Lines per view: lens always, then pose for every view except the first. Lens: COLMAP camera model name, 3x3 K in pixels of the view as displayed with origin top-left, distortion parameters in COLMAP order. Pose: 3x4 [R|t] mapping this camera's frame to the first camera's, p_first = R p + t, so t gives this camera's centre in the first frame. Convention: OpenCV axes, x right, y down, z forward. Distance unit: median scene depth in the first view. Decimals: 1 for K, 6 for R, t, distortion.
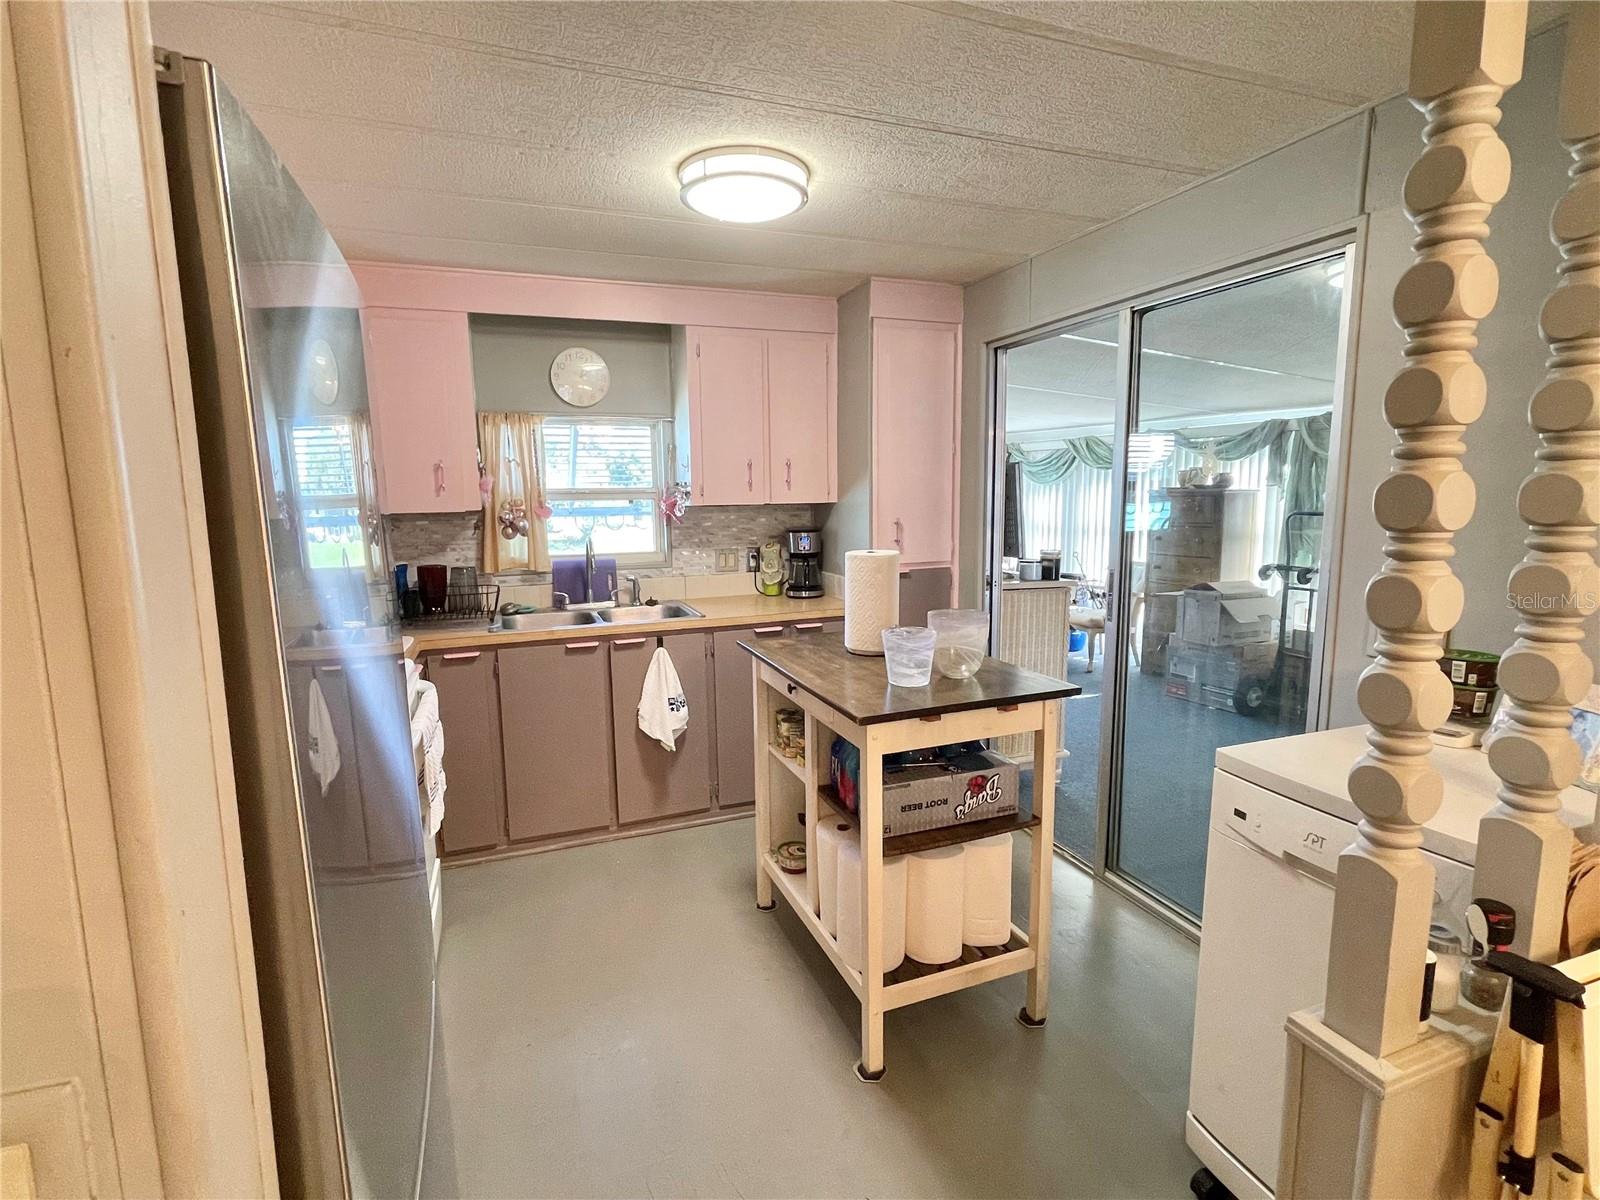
lens RADIAL K [[771.0, 0, 796.3], [0, 771.0, 595.3], [0, 0, 1]] dist [-0.014090, -0.000813]
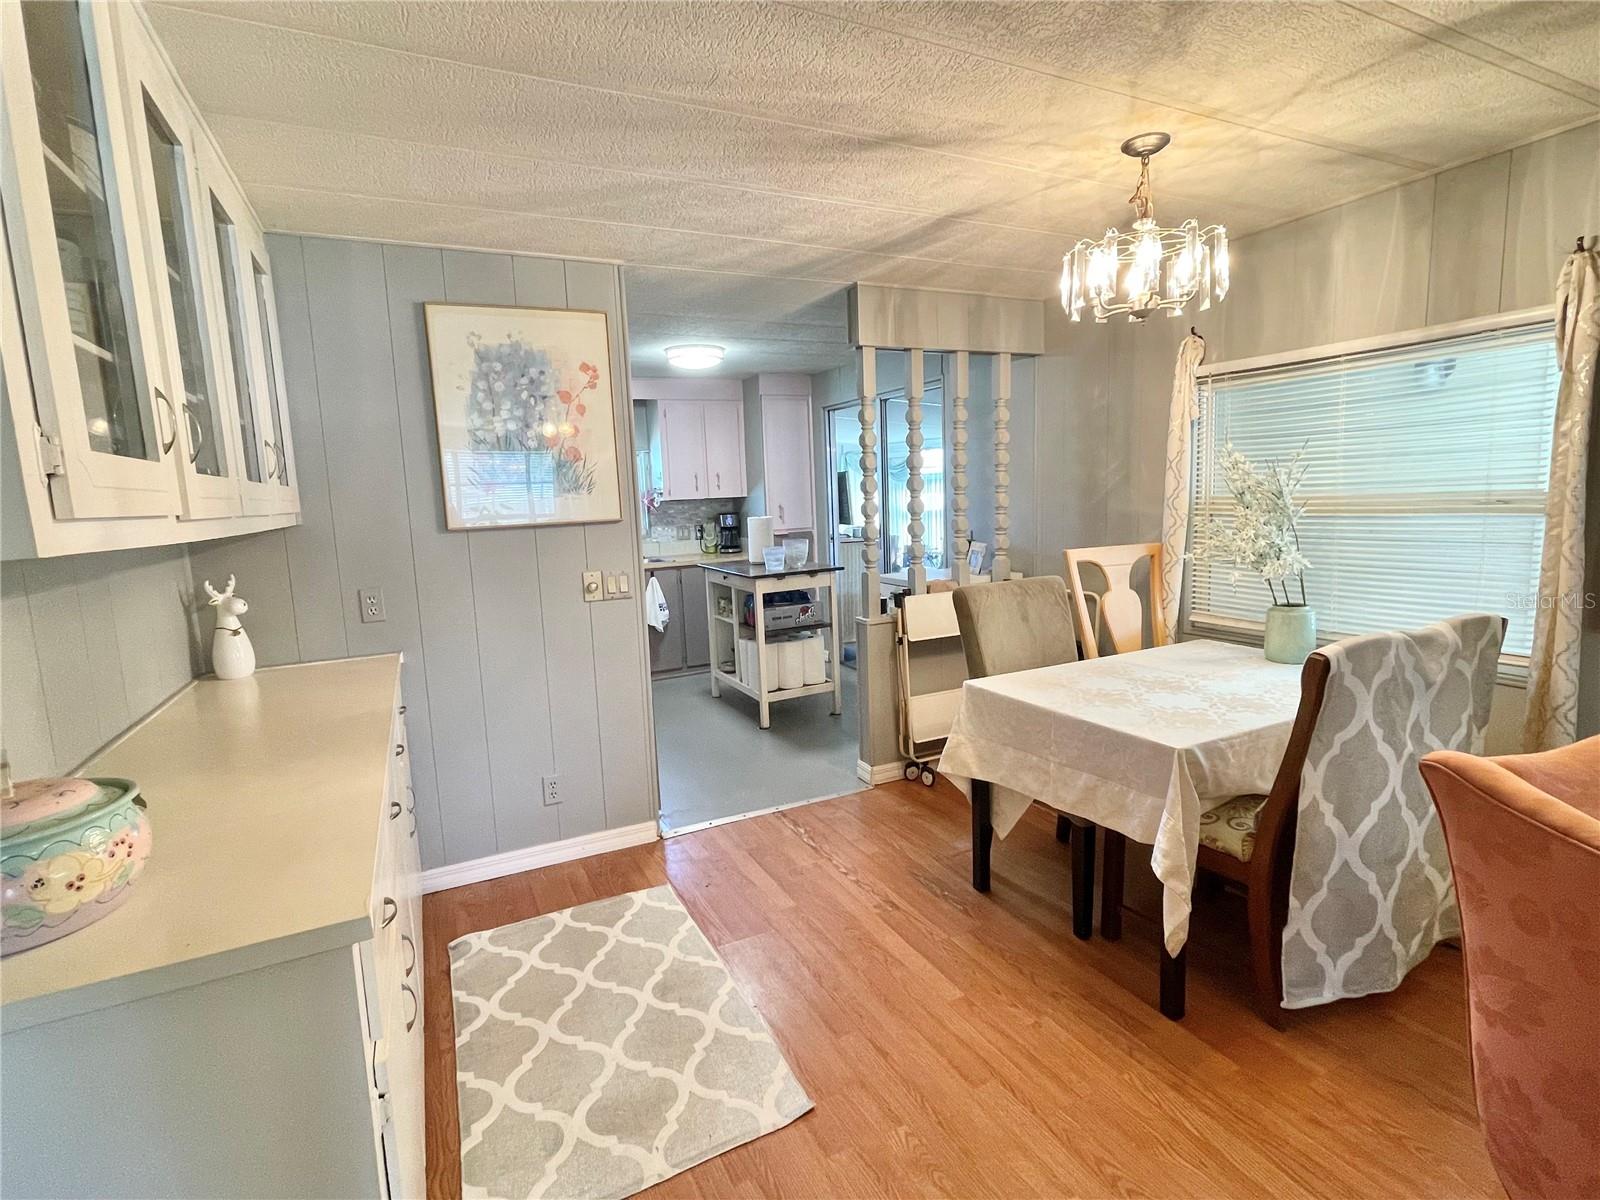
lens RADIAL K [[771.0, 0, 805.0], [0, 771.0, 594.9], [0, 0, 1]] dist [-0.014090, -0.000813]
pose [[0.994034, -0.040450, 0.101292, -0.002574], [0.040905, 0.999160, -0.002414, 0.129345], [-0.101109, 0.006543, 0.994854, -0.866716]]
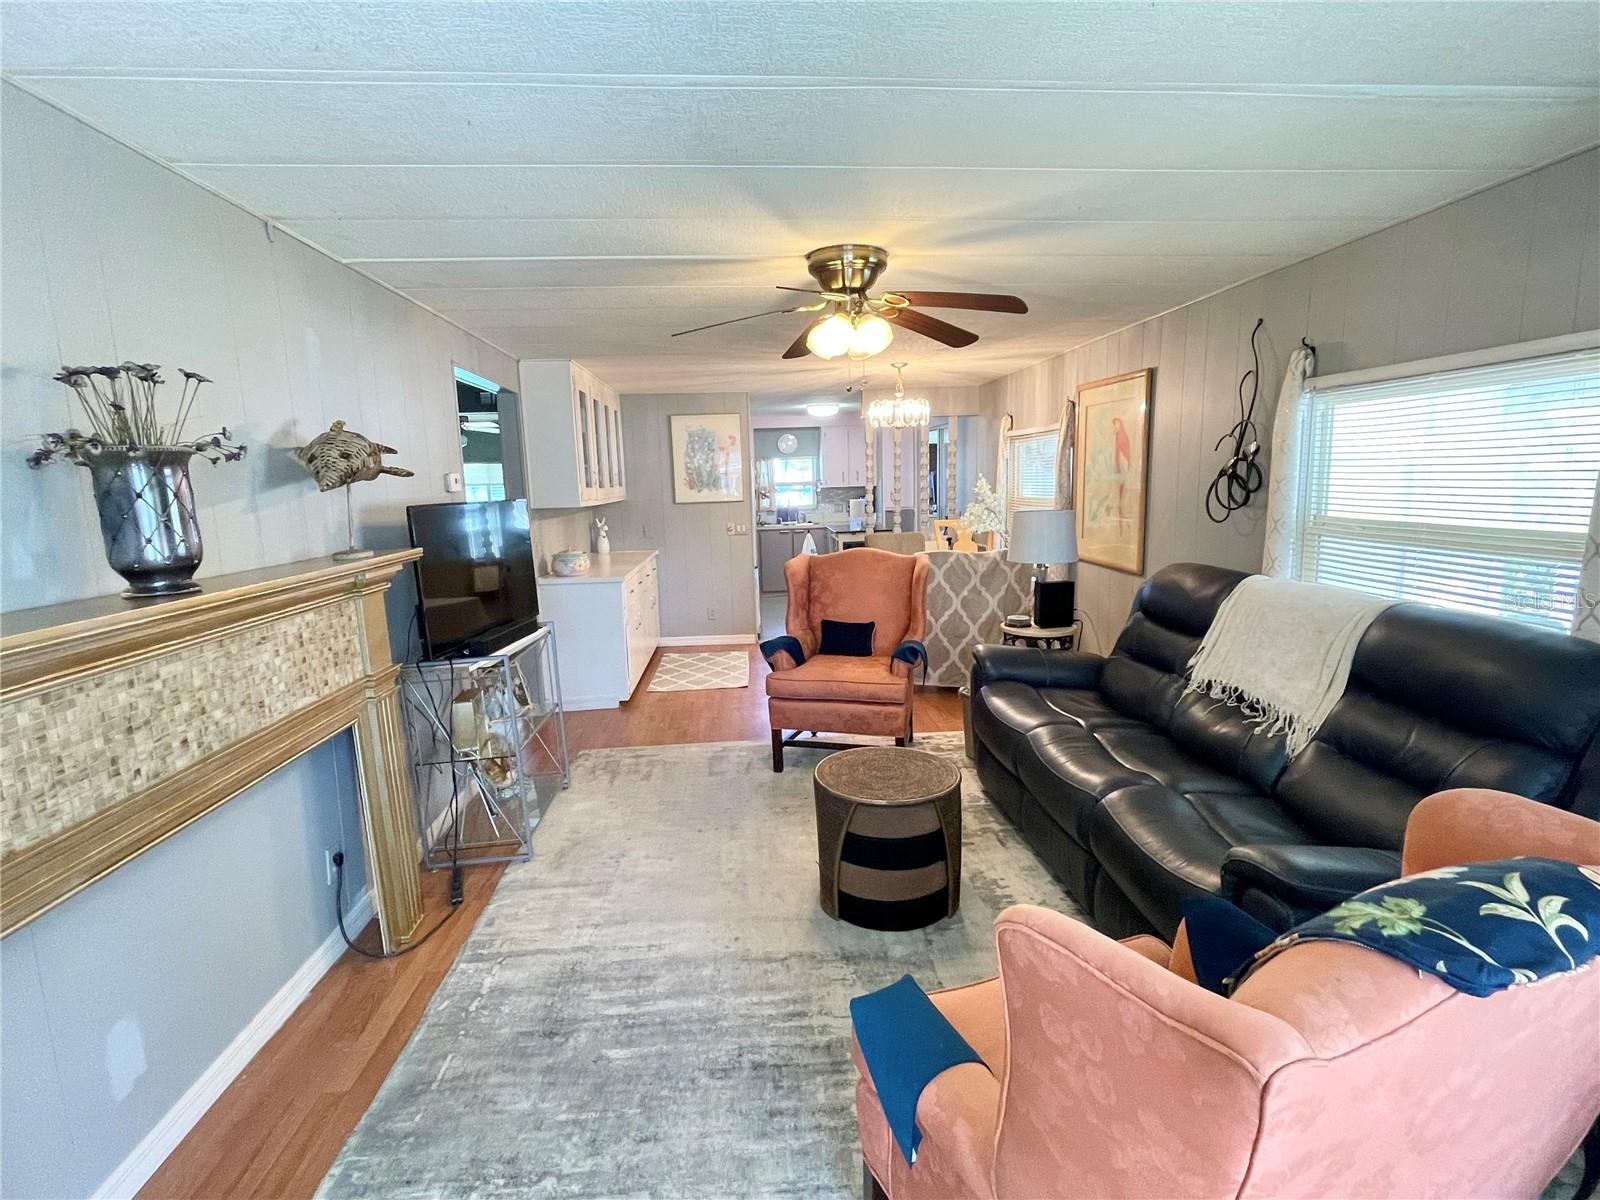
lens RADIAL K [[771.0, 0, 806.5], [0, 771.0, 604.0], [0, 0, 1]] dist [-0.014090, -0.000813]
pose [[0.962420, 0.030552, -0.269841, 0.667543], [-0.021616, 0.999117, 0.036029, 0.240364], [0.270703, -0.028843, 0.962231, -2.020951]]
